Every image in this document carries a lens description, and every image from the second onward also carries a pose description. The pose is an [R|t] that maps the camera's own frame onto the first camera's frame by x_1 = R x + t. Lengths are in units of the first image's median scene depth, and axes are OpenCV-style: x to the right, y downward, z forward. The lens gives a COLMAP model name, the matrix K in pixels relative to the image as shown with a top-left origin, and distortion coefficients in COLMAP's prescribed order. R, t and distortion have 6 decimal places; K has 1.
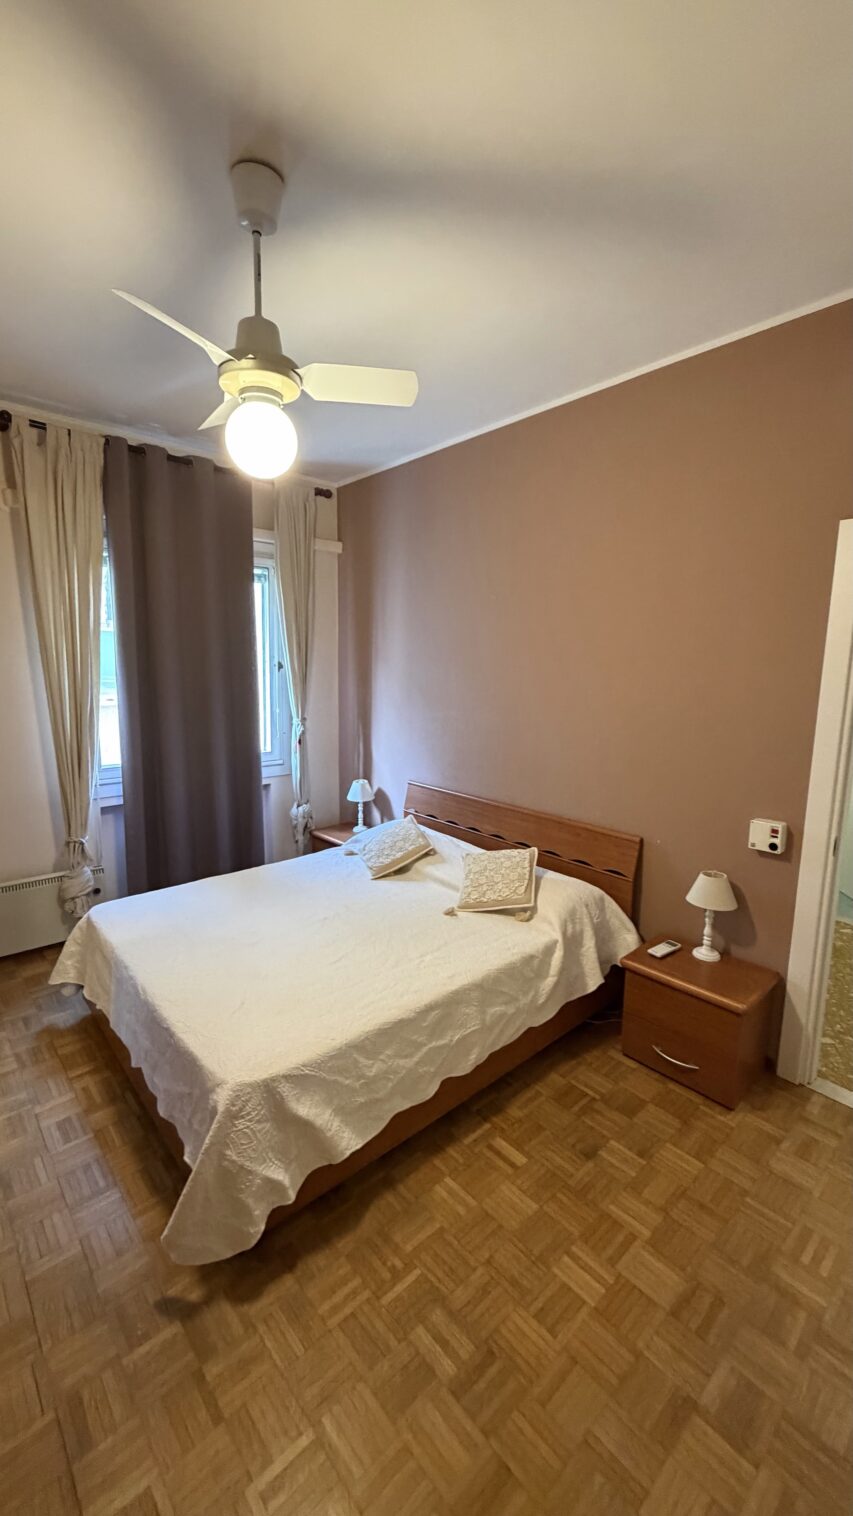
lens RADIAL K [[606.6, 0, 424.5], [0, 606.6, 754.2], [0, 0, 1]] dist [-0.001017, 0.000161]
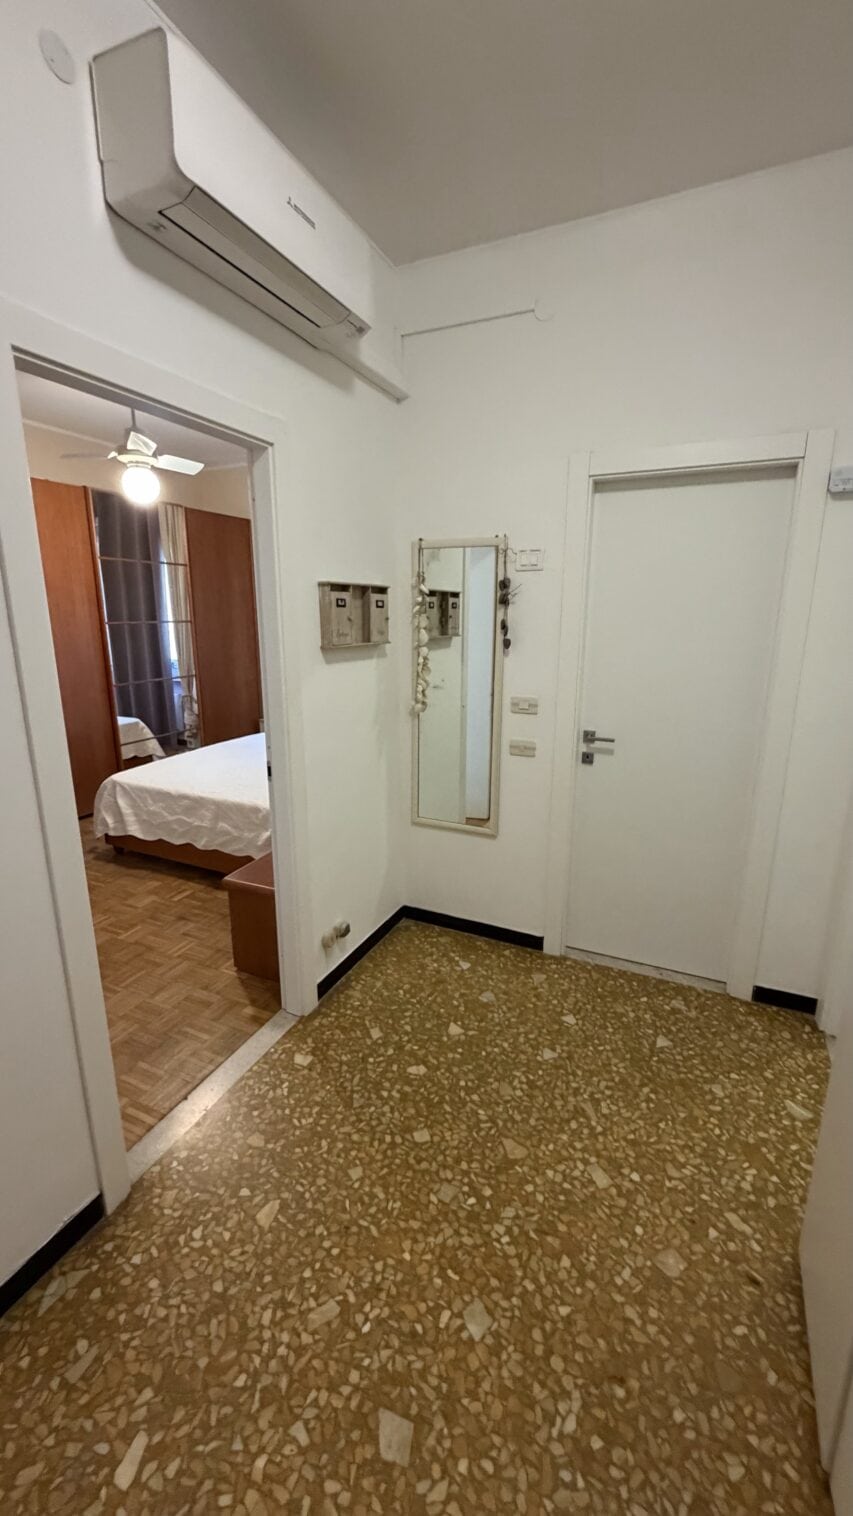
lens RADIAL K [[606.6, 0, 428.7], [0, 606.6, 756.6], [0, 0, 1]] dist [-0.001017, 0.000161]
pose [[0.391285, 0.200953, -0.898061, 1.795533], [-0.138492, 0.977612, 0.158413, -0.061374], [0.909789, 0.062390, 0.410355, 0.912707]]
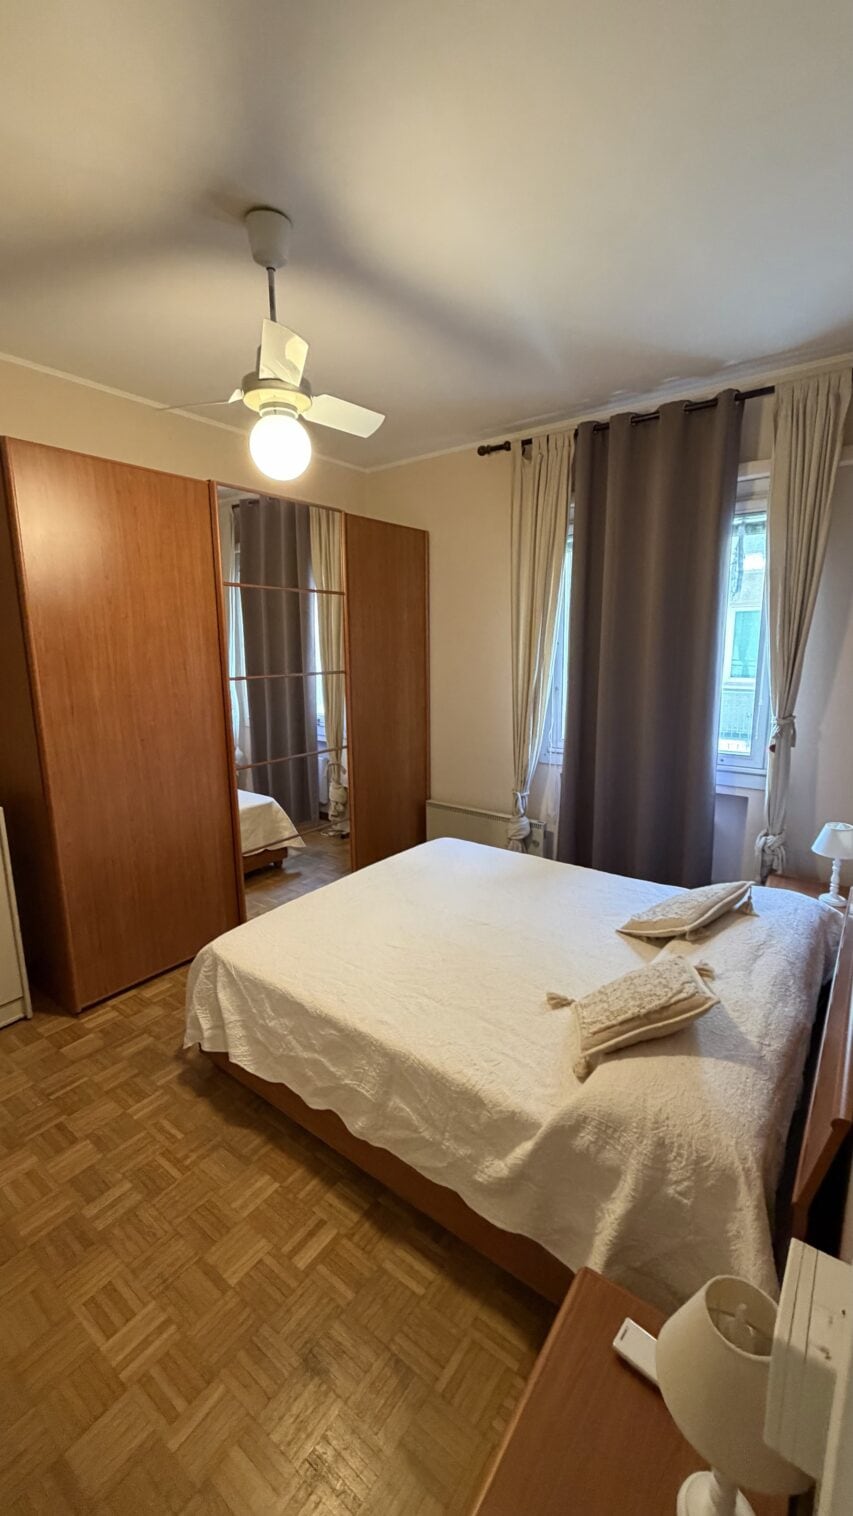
lens RADIAL K [[606.6, 0, 427.7], [0, 606.6, 753.4], [0, 0, 1]] dist [-0.001017, 0.000161]
pose [[0.183051, 0.161136, -0.969808, 0.840230], [-0.137452, 0.980982, 0.137048, -0.114201], [0.973447, 0.108216, 0.201718, 0.914507]]
